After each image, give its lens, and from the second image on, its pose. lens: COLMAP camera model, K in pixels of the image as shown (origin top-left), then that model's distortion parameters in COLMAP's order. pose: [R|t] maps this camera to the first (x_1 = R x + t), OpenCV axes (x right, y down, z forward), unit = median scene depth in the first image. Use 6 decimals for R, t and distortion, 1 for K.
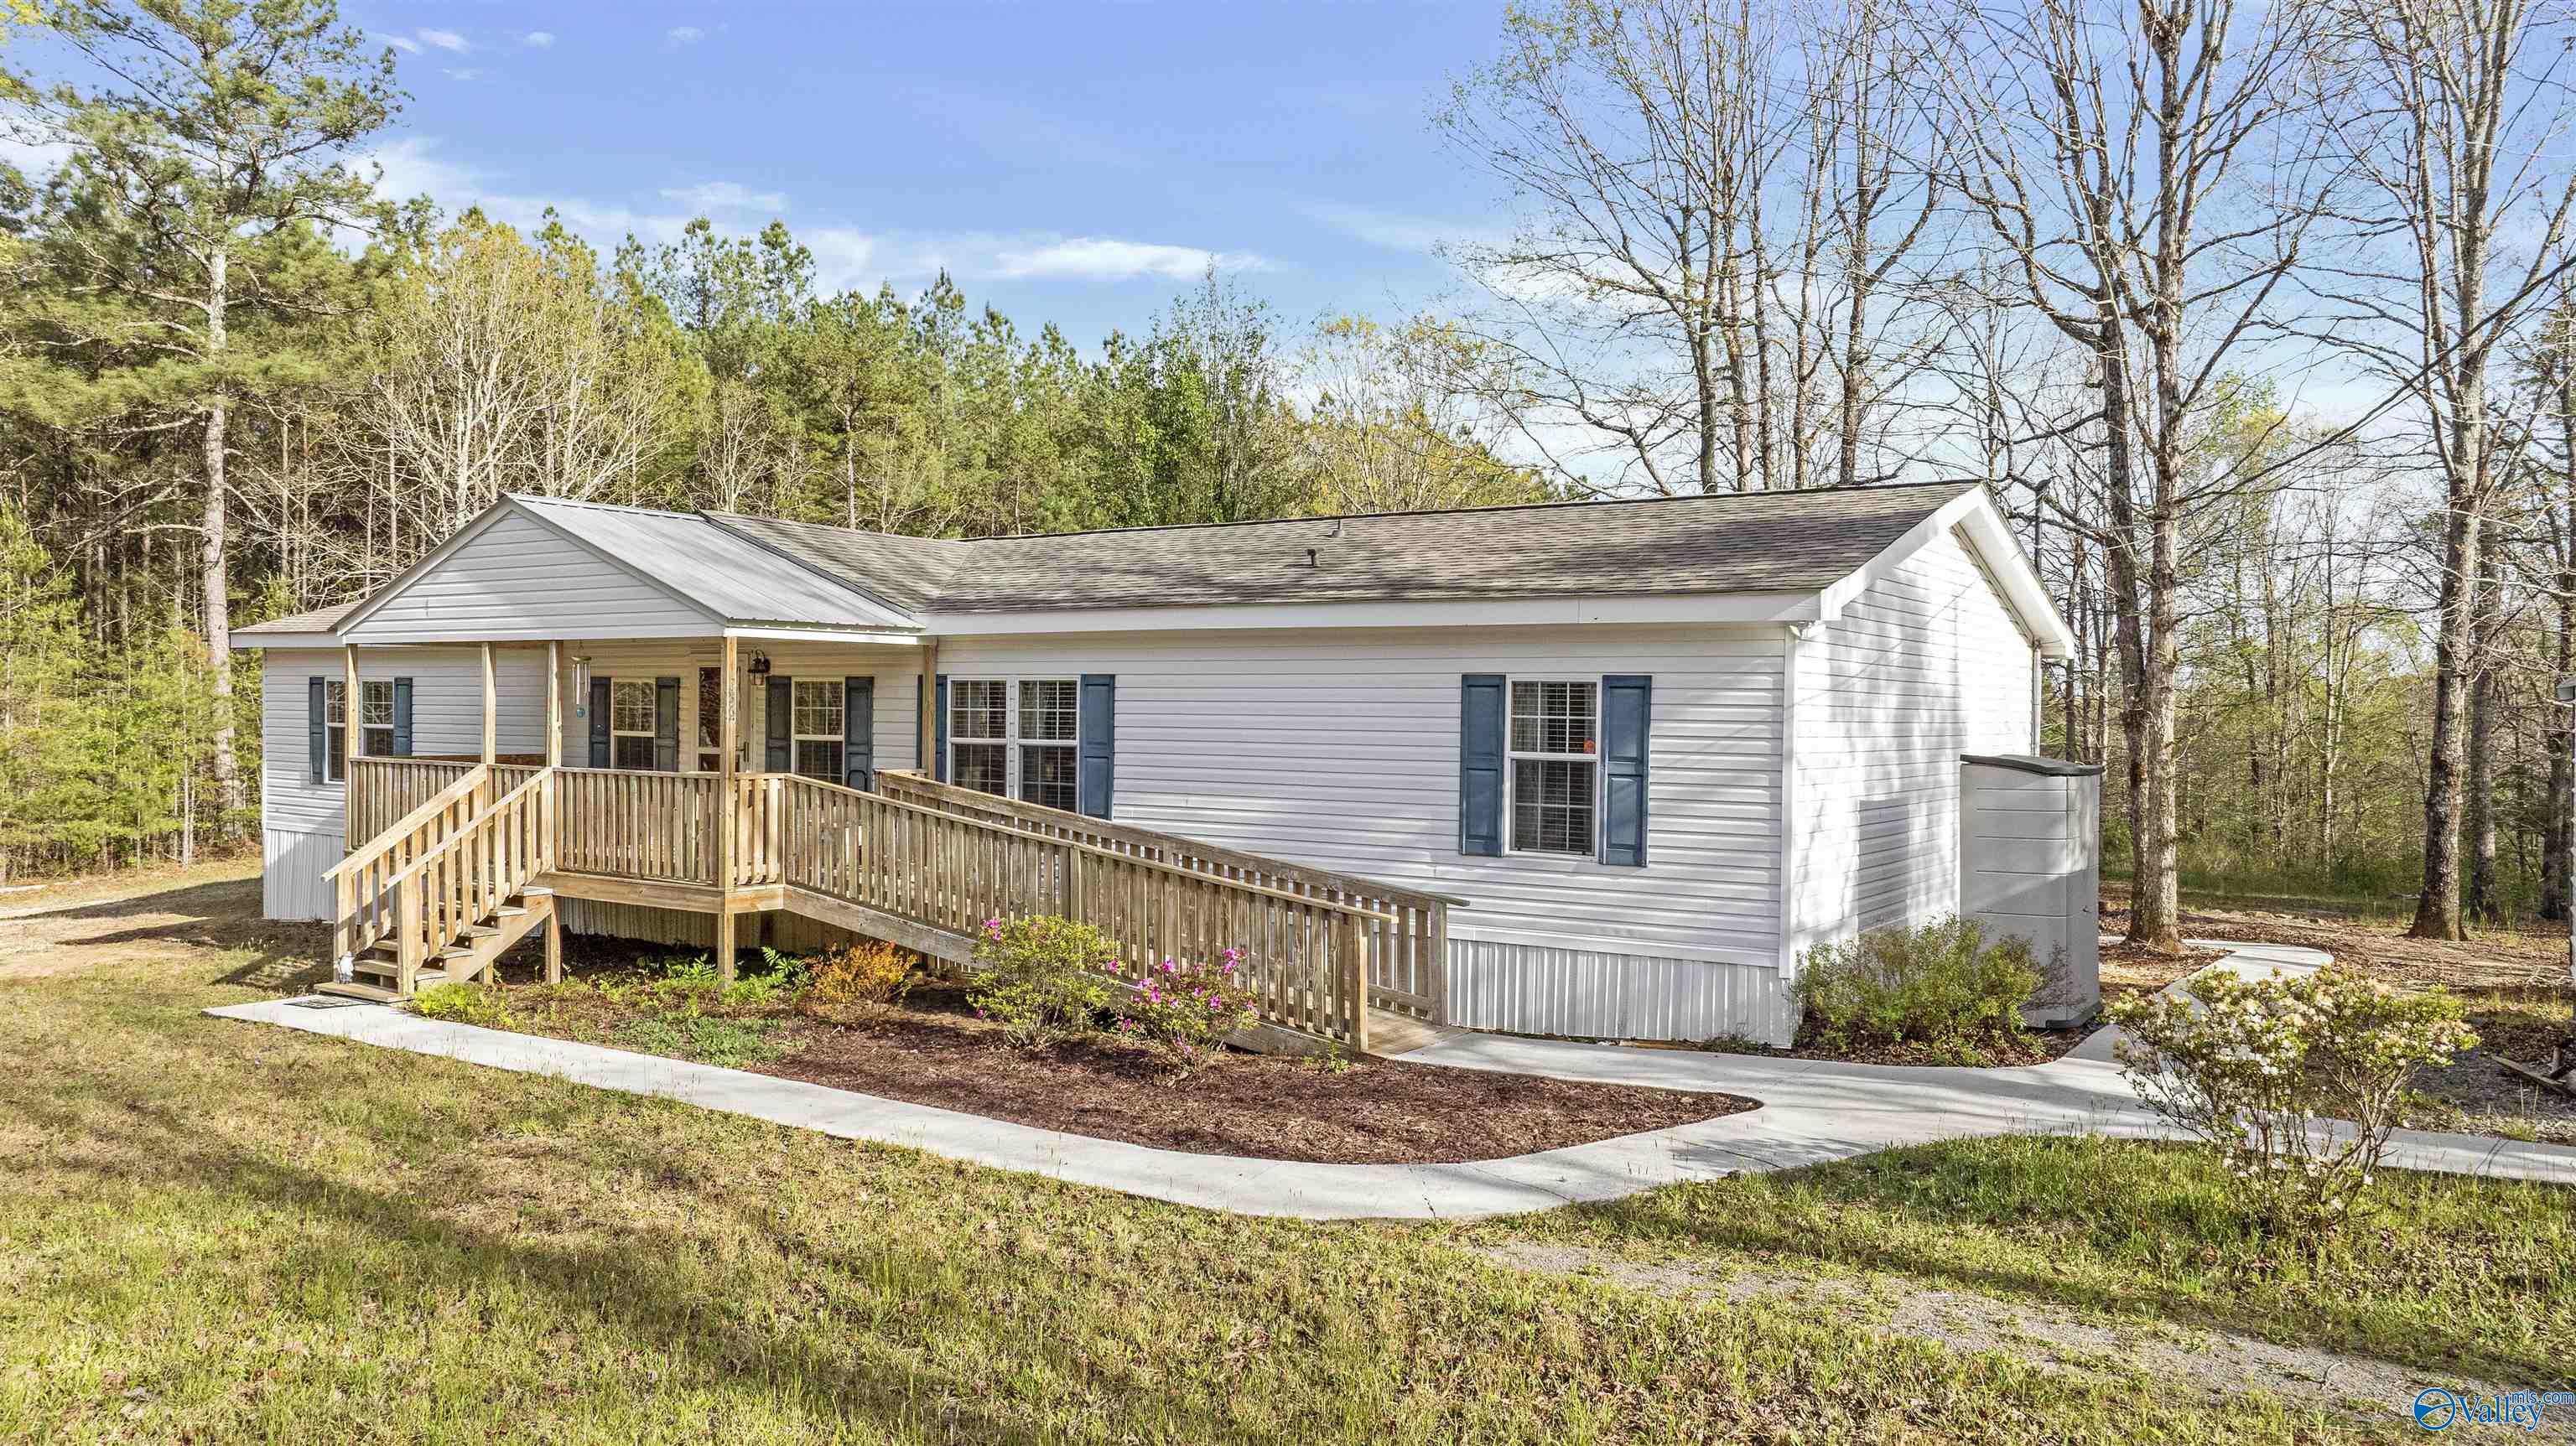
lens RADIAL K [[1795.8, 0, 1276.7], [0, 1795.8, 719.7], [0, 0, 1]] dist [-0.009983, 0.002889]
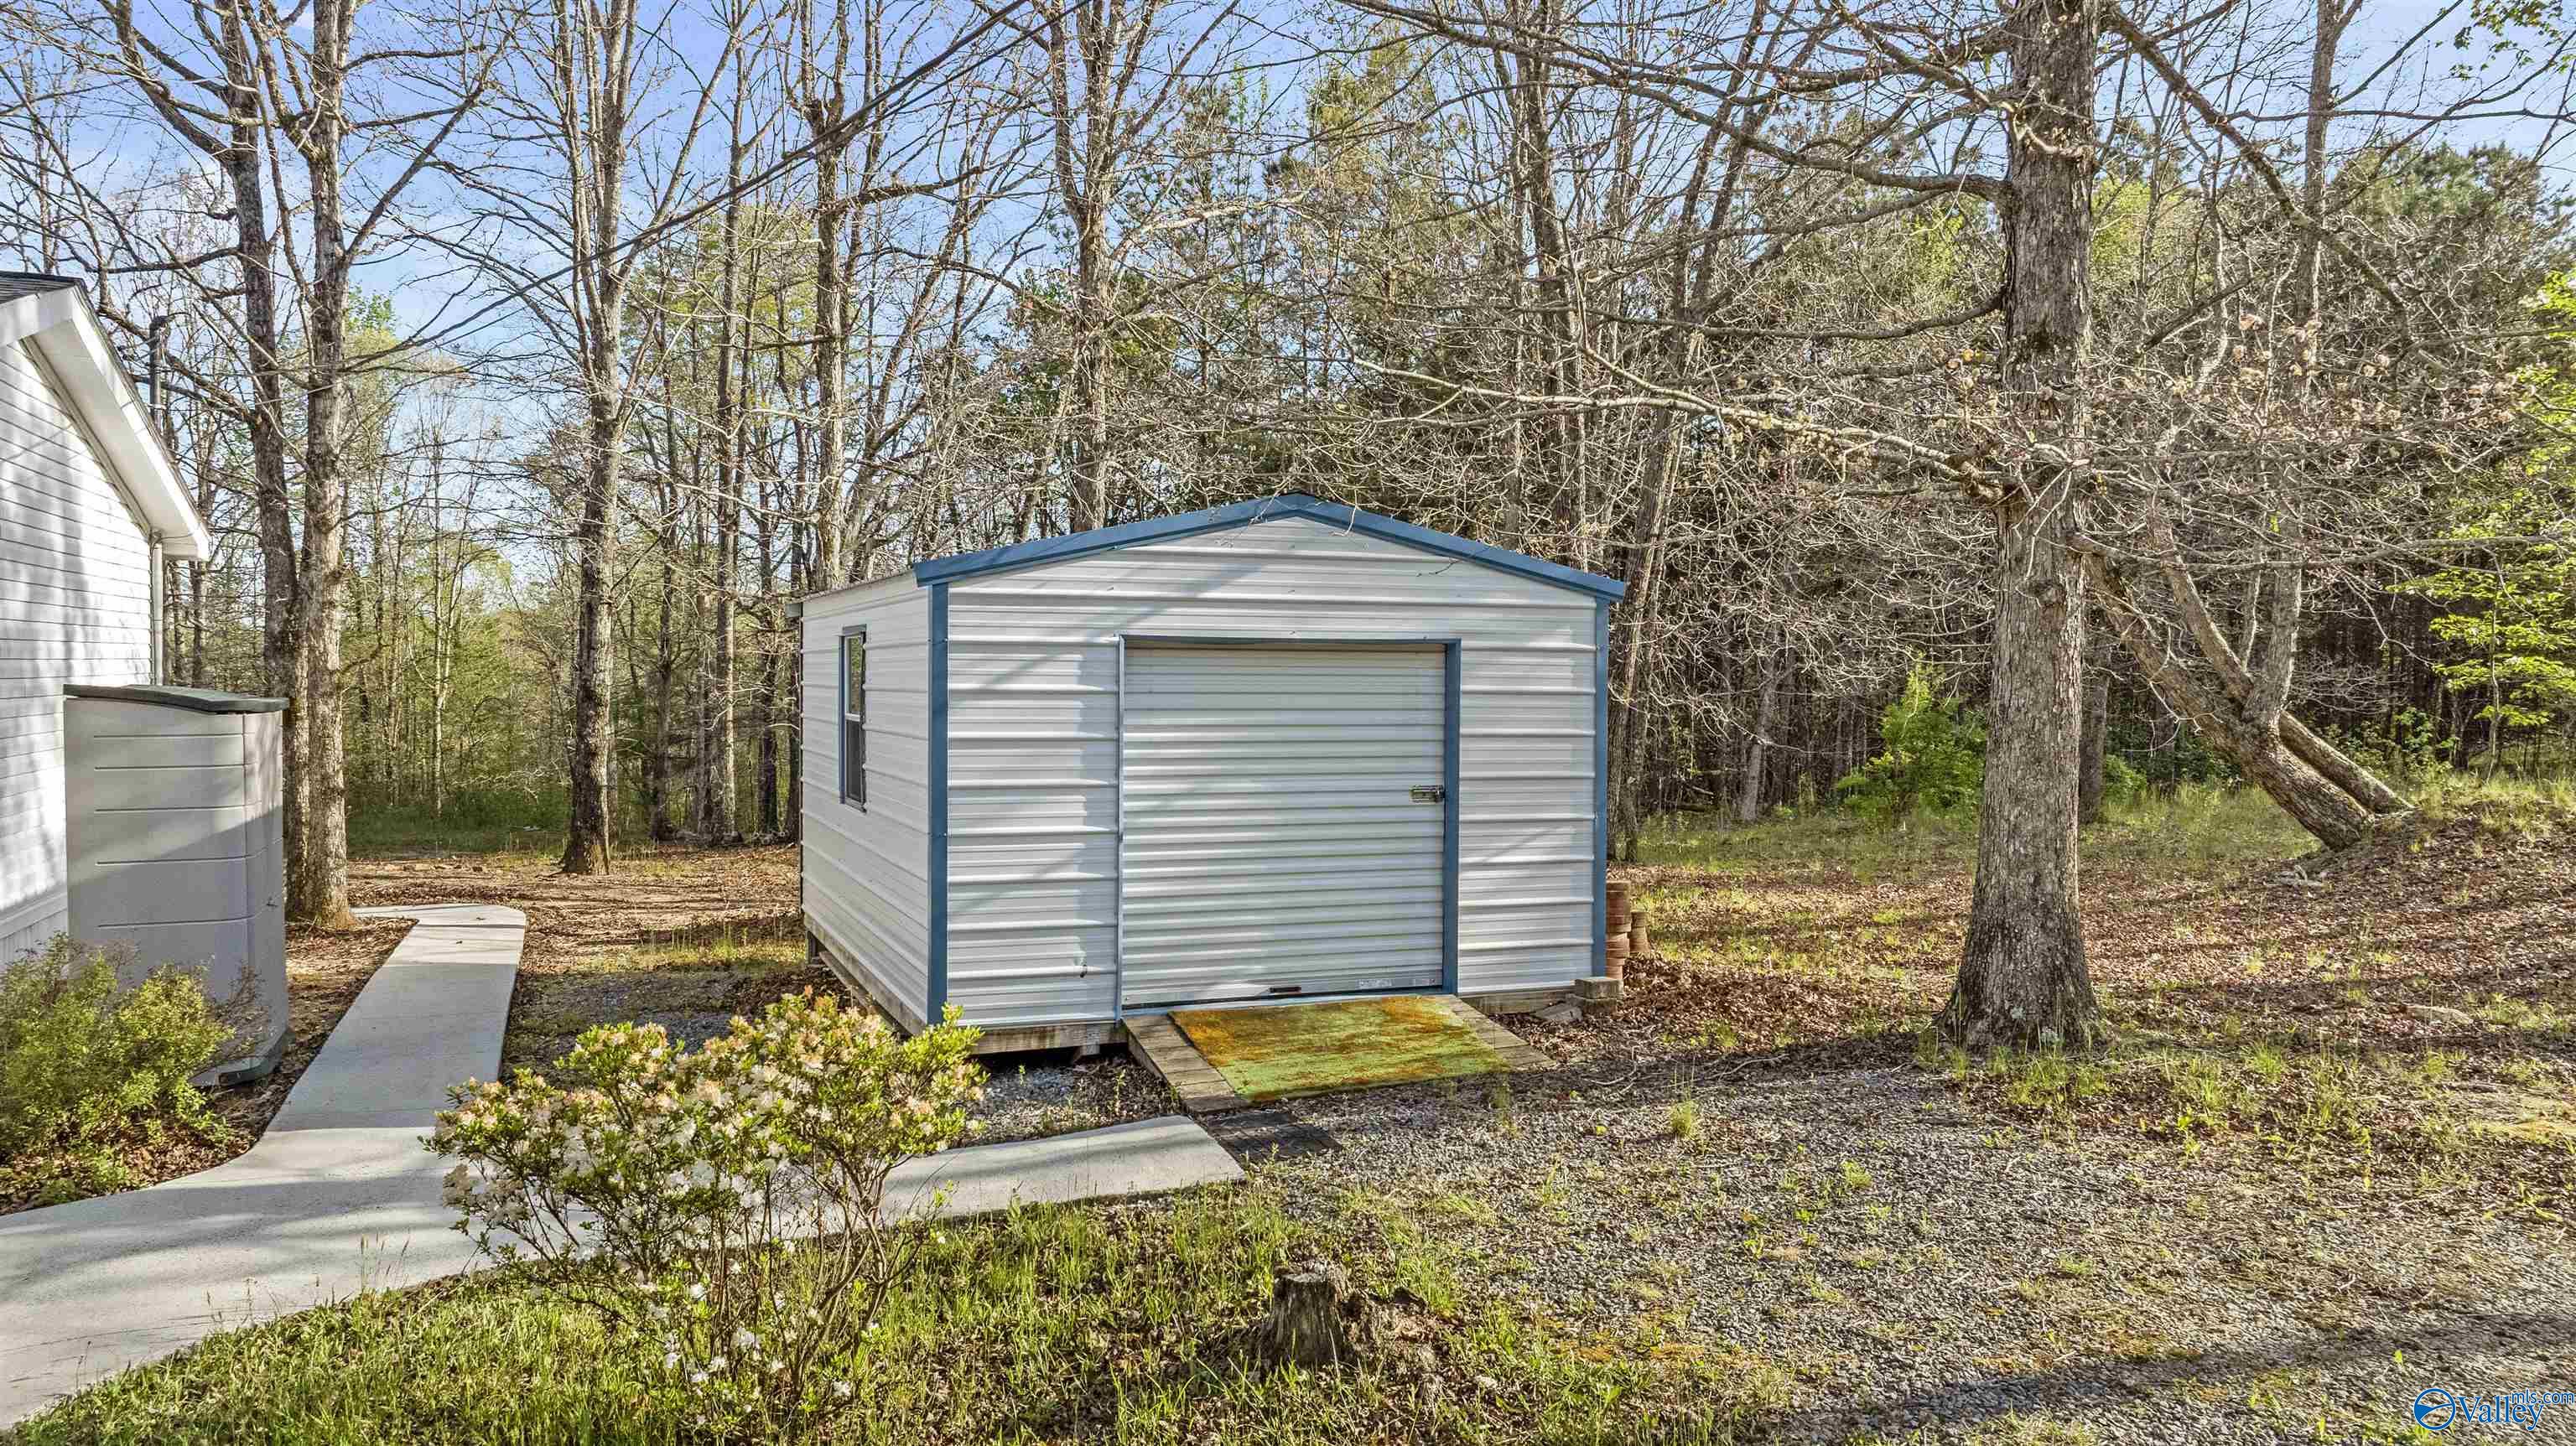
lens RADIAL K [[1799.3, 0, 1283.9], [0, 1799.3, 711.3], [0, 0, 1]] dist [-0.015034, 0.002806]
pose [[0.551804, -0.025556, 0.833582, 0.073575], [0.000571, 0.999542, 0.030266, 0.008461], [-0.833973, -0.016225, 0.551566, 0.237768]]
